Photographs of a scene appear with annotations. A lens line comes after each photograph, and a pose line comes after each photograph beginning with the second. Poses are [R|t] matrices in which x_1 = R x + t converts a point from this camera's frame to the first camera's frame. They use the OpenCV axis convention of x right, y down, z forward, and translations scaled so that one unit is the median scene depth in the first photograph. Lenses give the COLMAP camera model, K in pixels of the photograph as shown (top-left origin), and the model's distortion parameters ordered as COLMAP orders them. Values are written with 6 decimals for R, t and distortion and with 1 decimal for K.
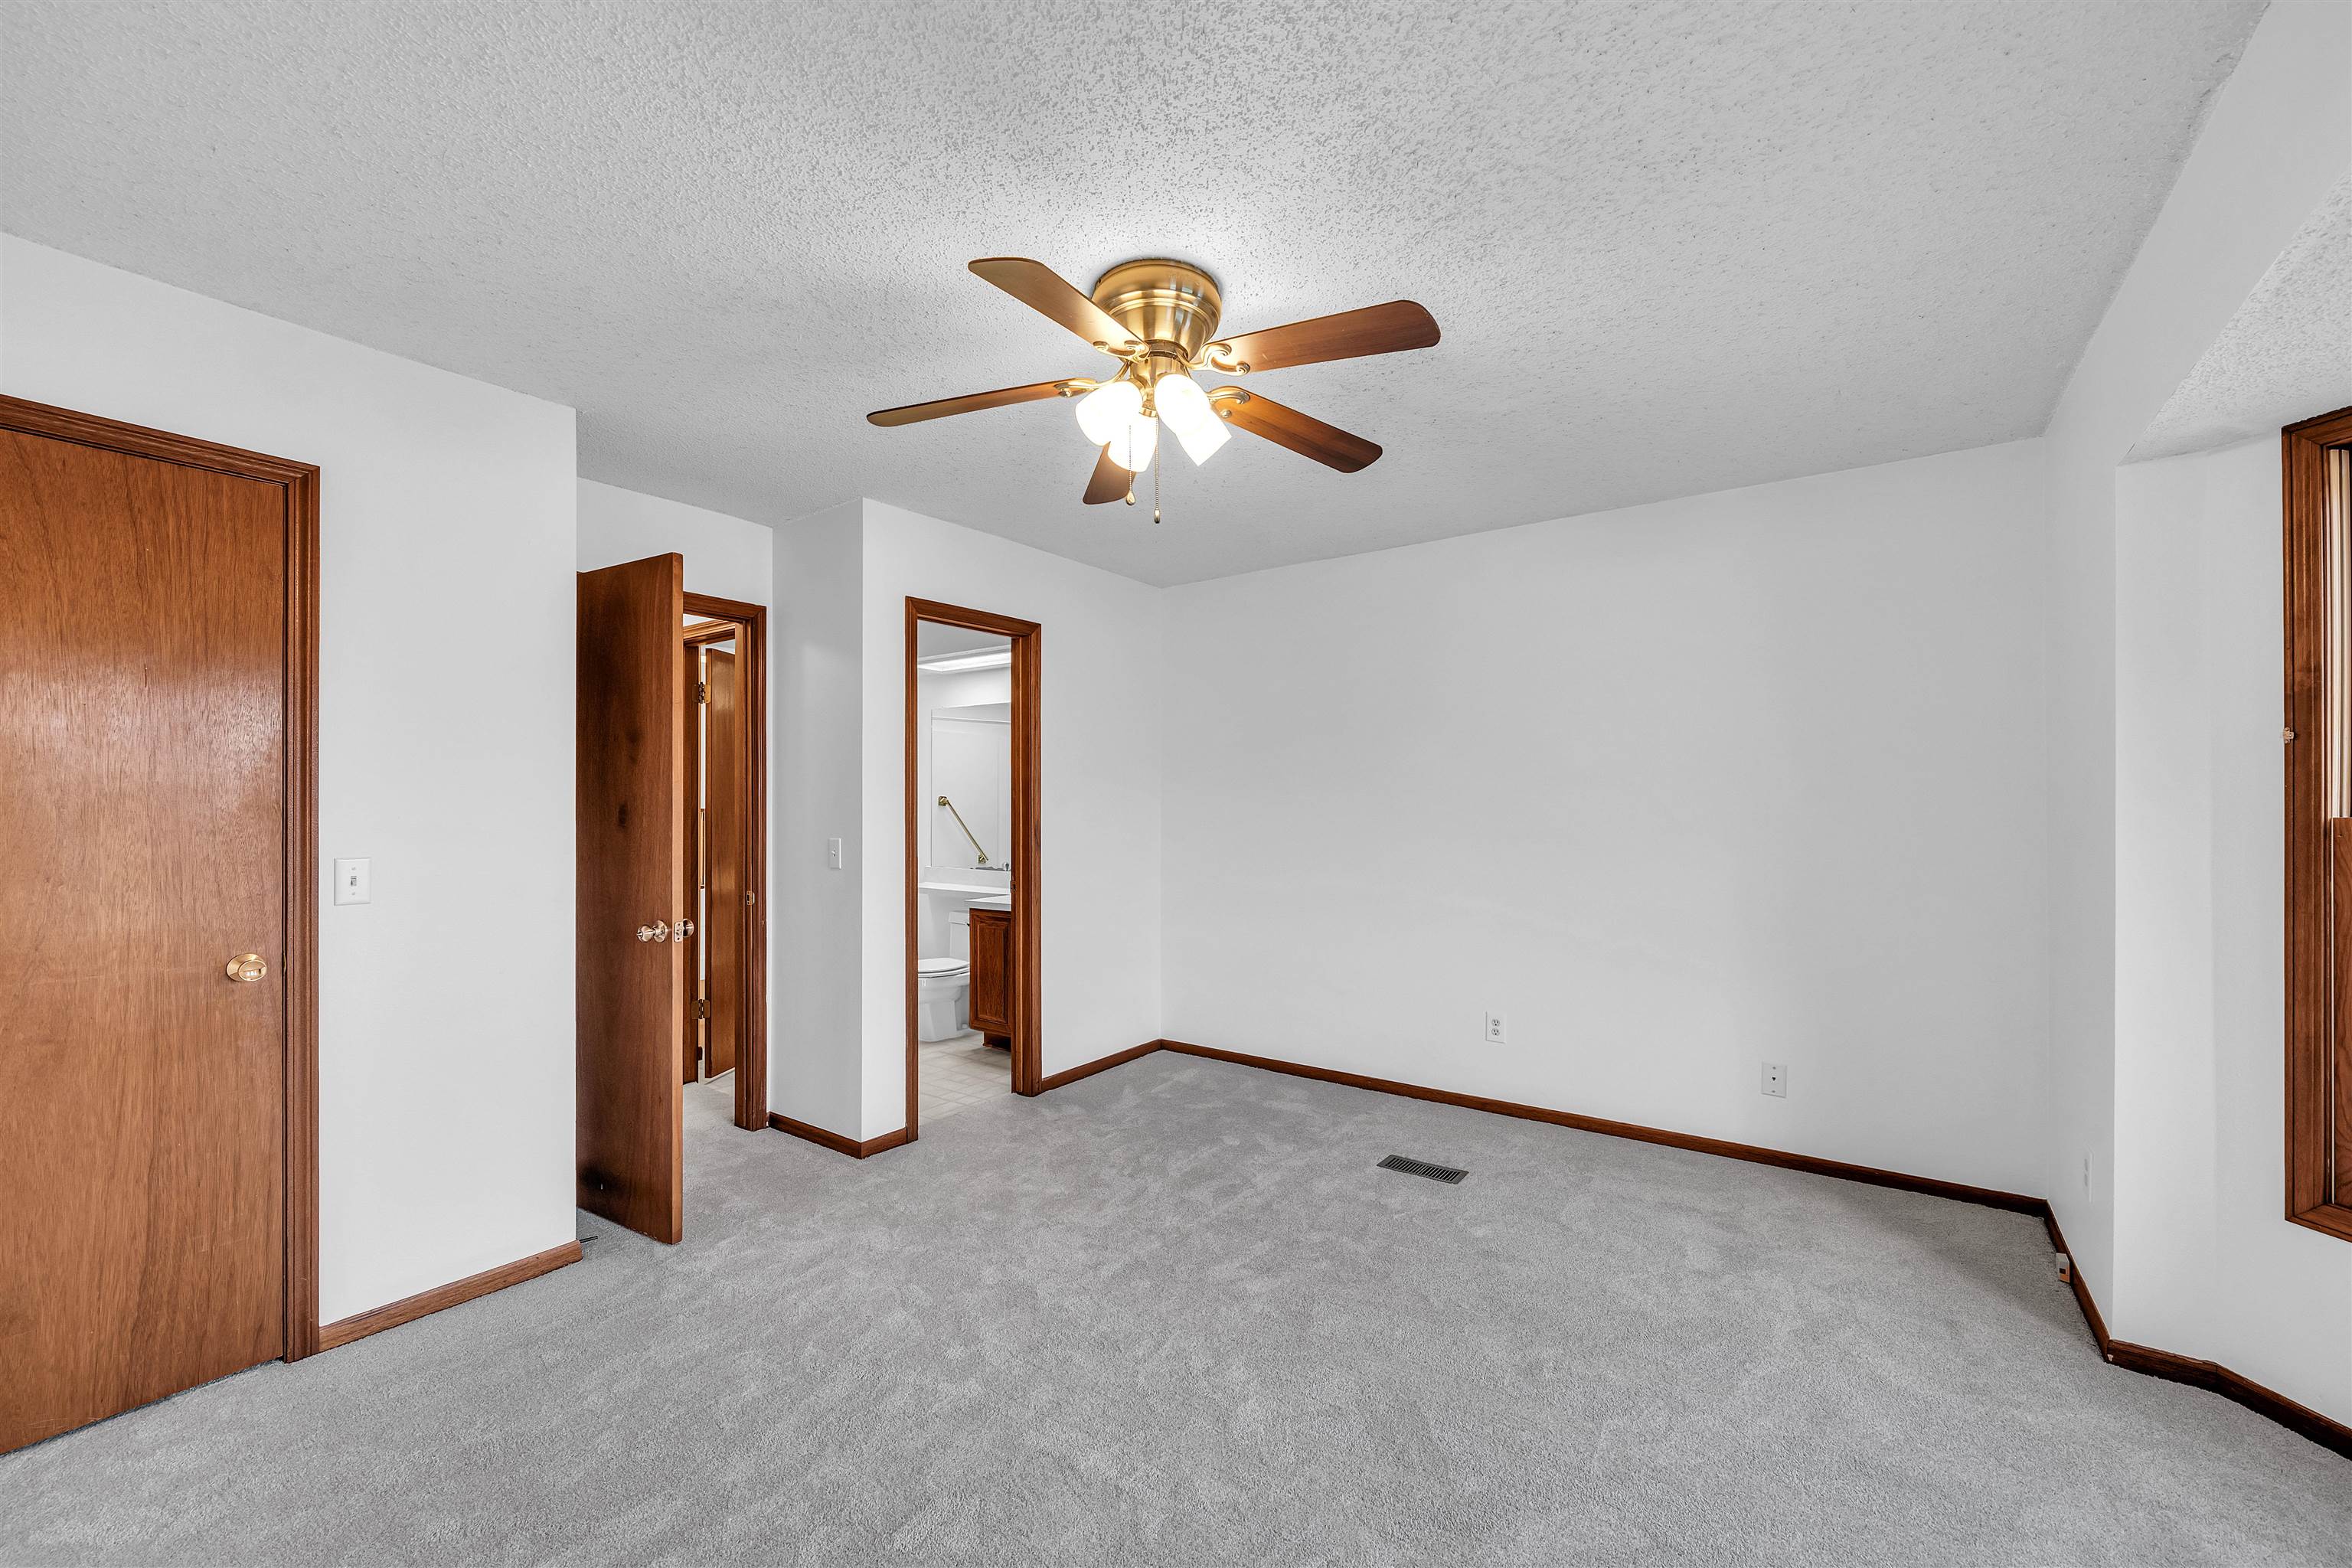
lens RADIAL K [[937.7, 0, 1163.1], [0, 937.7, 787.1], [0, 0, 1]] dist [-0.000730, 0.000092]
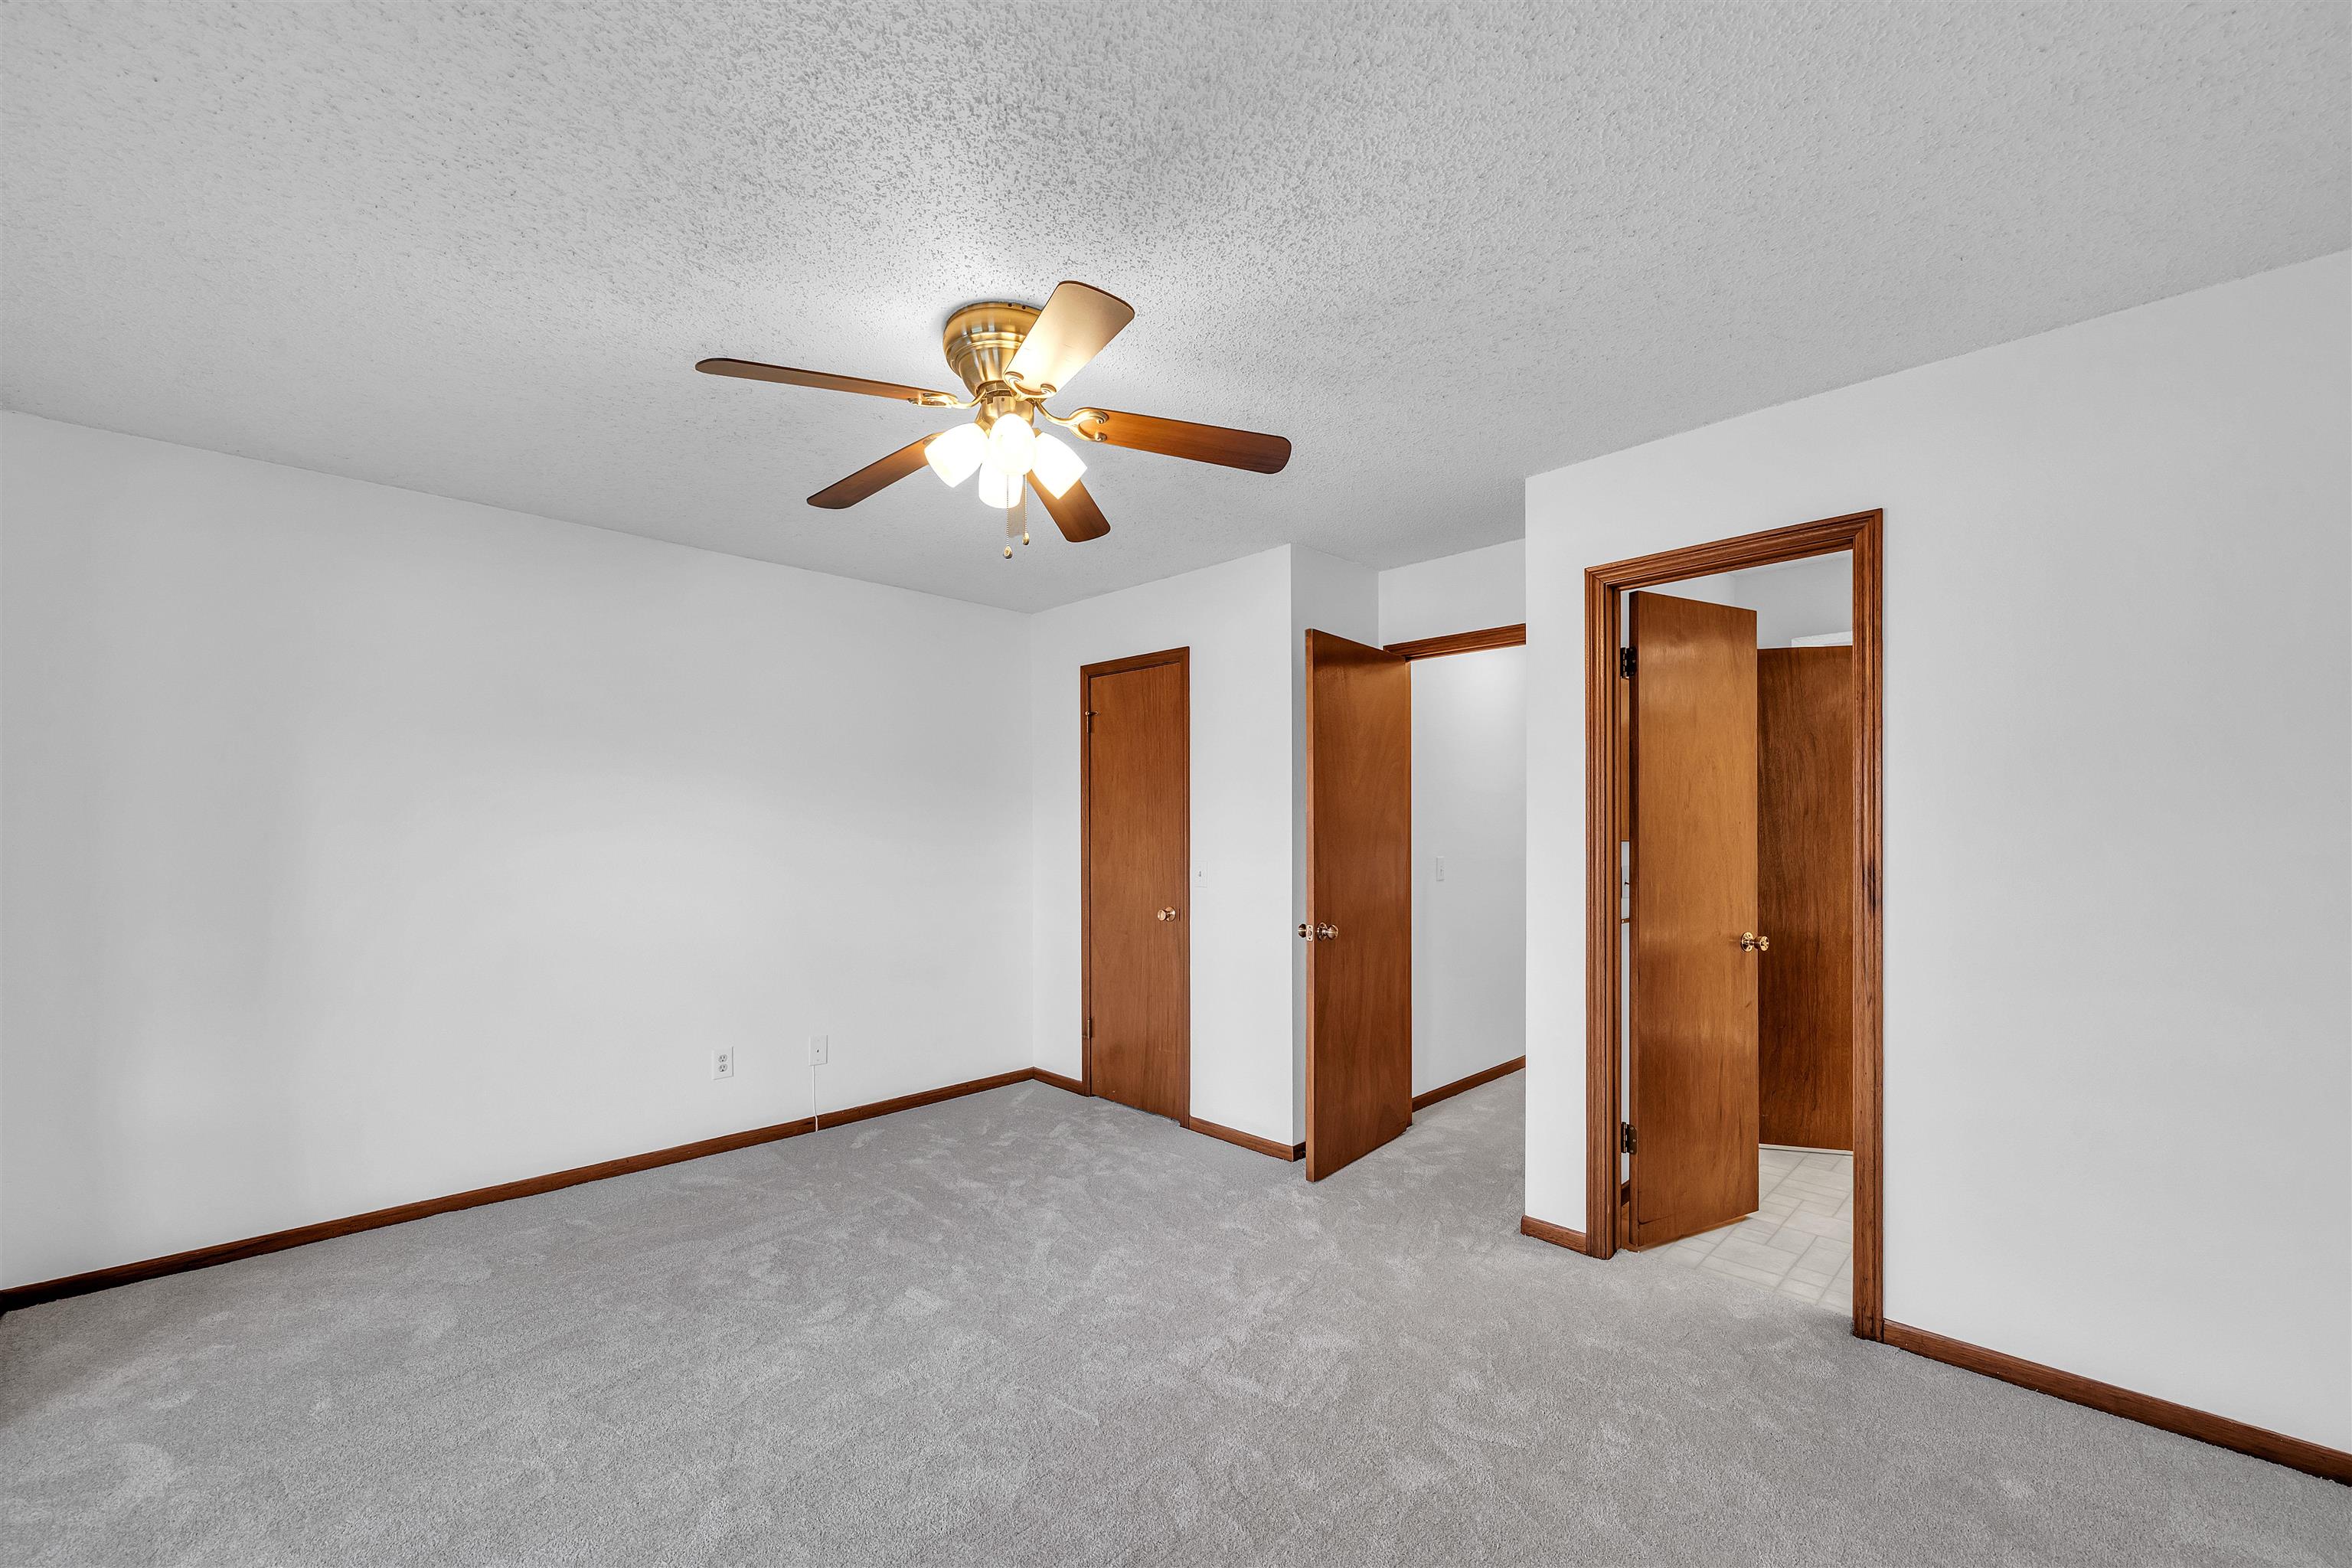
lens RADIAL K [[919.0, 0, 1176.0], [0, 919.0, 784.0], [0, 0, 1]] dist [0.001320, 0.000131]
pose [[-0.144520, -0.049782, -0.988249, 0.928844], [0.019282, 0.998402, -0.053113, 0.028895], [0.989314, -0.026731, -0.143329, 1.289520]]
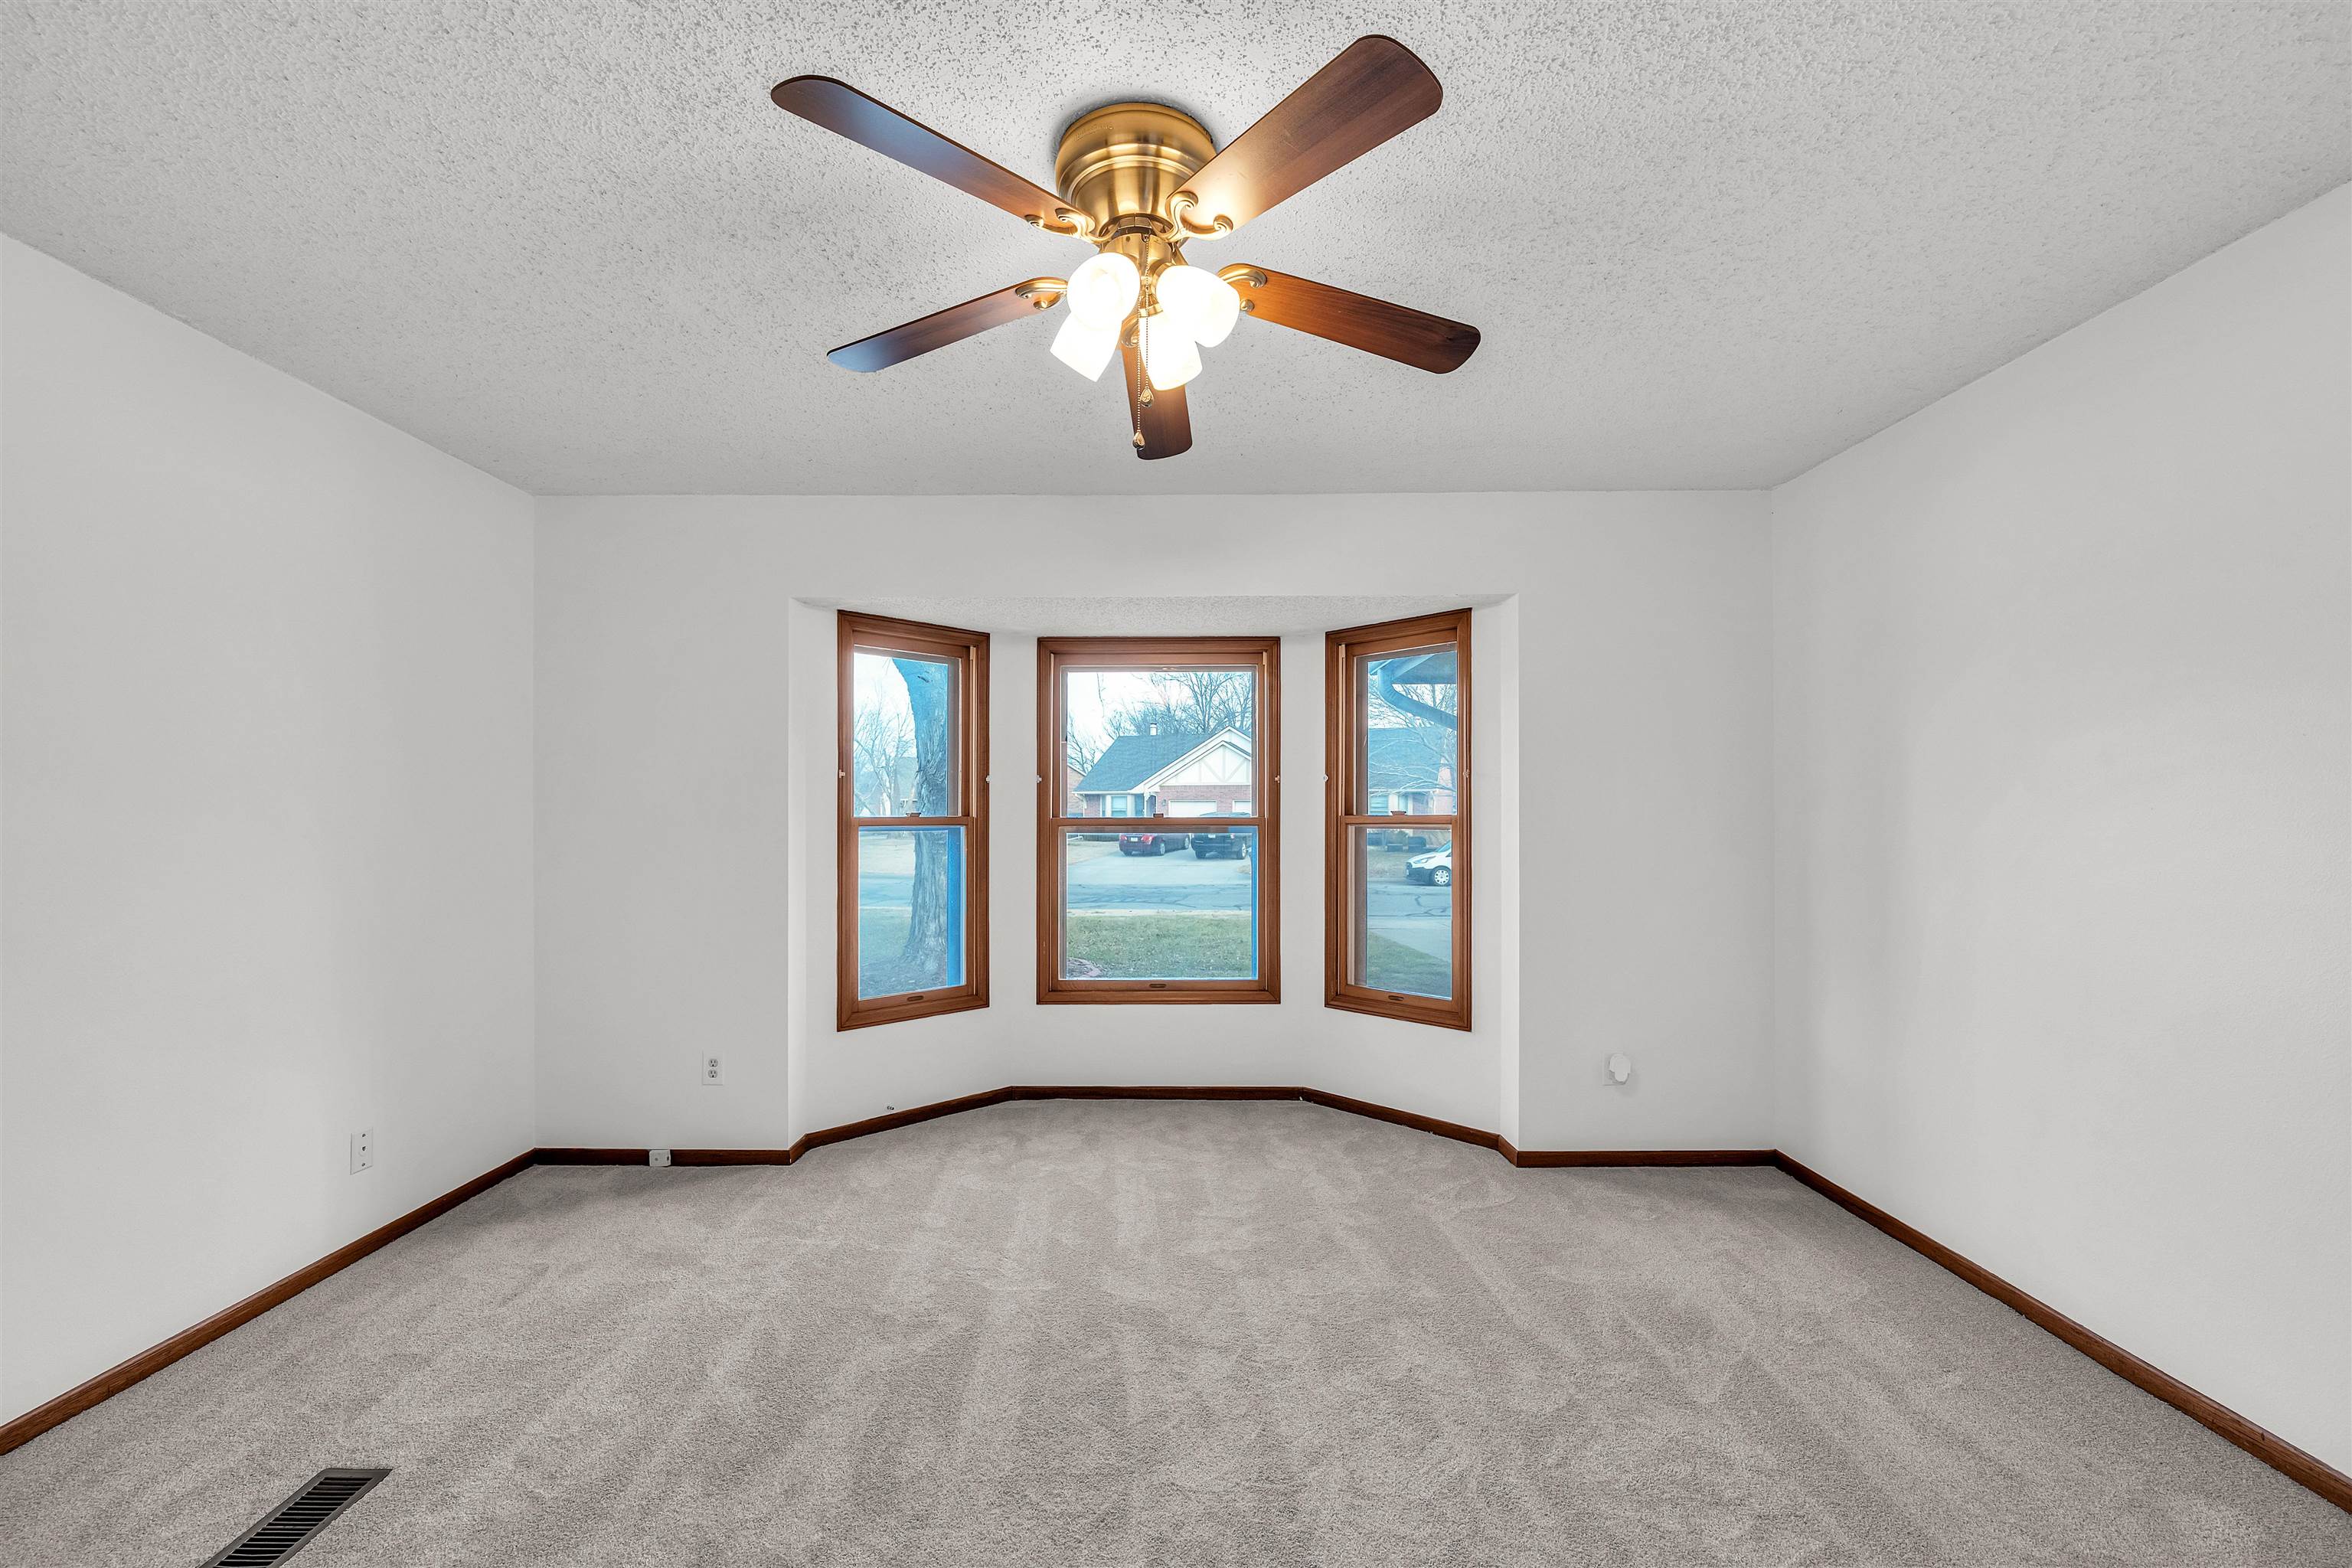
lens RADIAL K [[937.7, 0, 1163.1], [0, 937.7, 787.1], [0, 0, 1]] dist [-0.000730, 0.000092]
pose [[-0.586763, 0.028263, 0.809265, -0.636805], [-0.007795, 0.999147, -0.040546, 0.039915], [-0.809721, -0.030100, -0.586043, 1.403663]]
